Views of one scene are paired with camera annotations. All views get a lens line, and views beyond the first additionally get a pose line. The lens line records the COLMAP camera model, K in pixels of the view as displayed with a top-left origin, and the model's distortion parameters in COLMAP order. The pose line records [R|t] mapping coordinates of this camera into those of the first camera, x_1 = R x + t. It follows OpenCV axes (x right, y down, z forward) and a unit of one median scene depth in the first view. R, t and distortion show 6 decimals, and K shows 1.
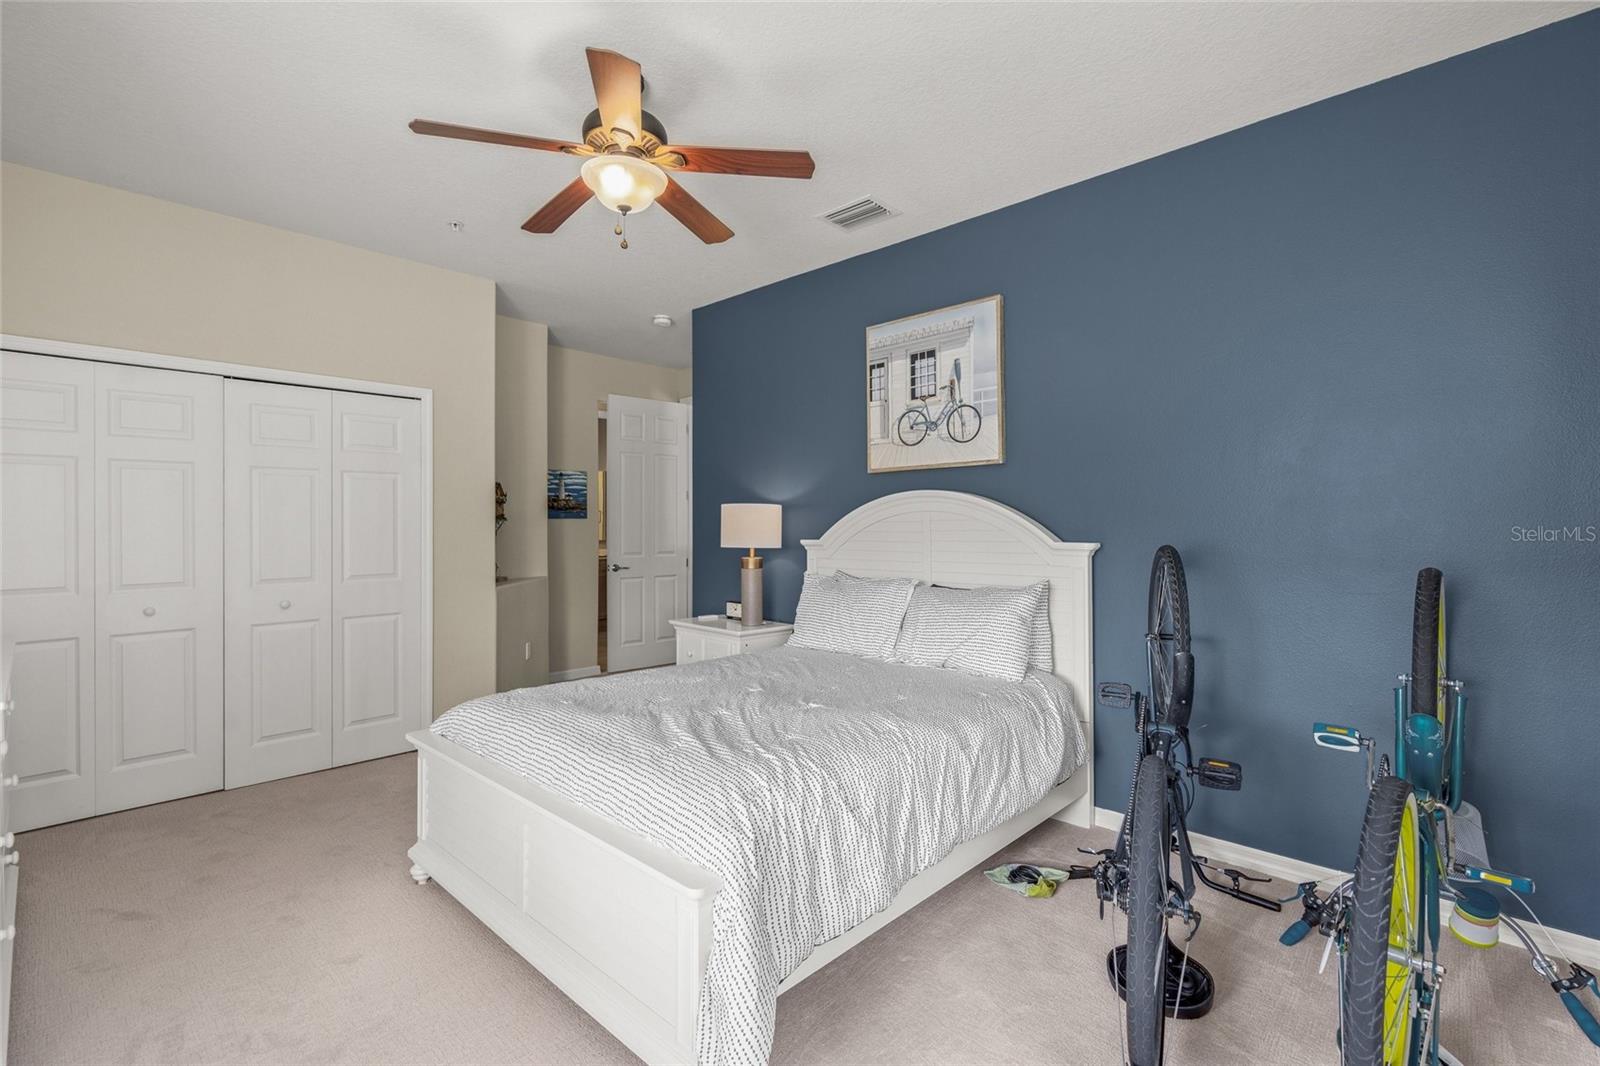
lens RADIAL K [[728.7, 0, 802.6], [0, 728.7, 519.7], [0, 0, 1]] dist [0.000047, 0.000156]
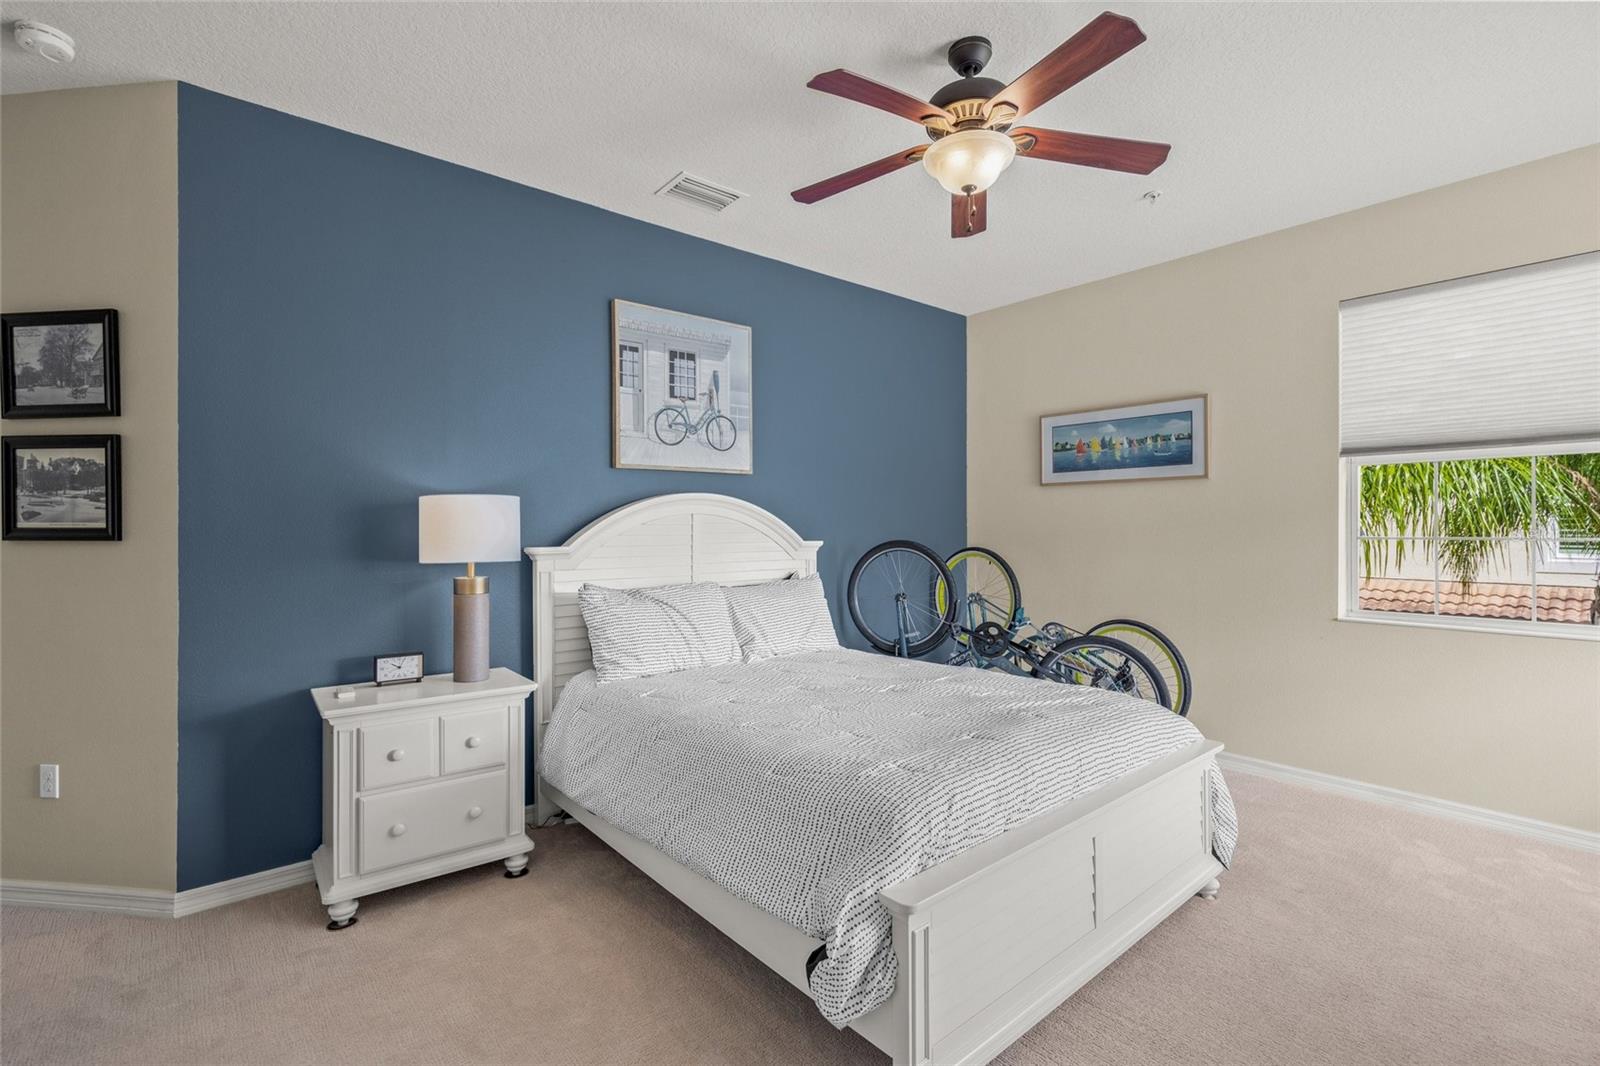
lens RADIAL K [[728.7, 0, 802.6], [0, 728.7, 519.7], [0, 0, 1]] dist [0.000047, 0.000156]
pose [[0.126608, 0.016266, 0.991819, -0.787637], [-0.003426, 0.999867, -0.015961, 0.011188], [-0.991947, -0.001377, 0.126647, 0.715965]]
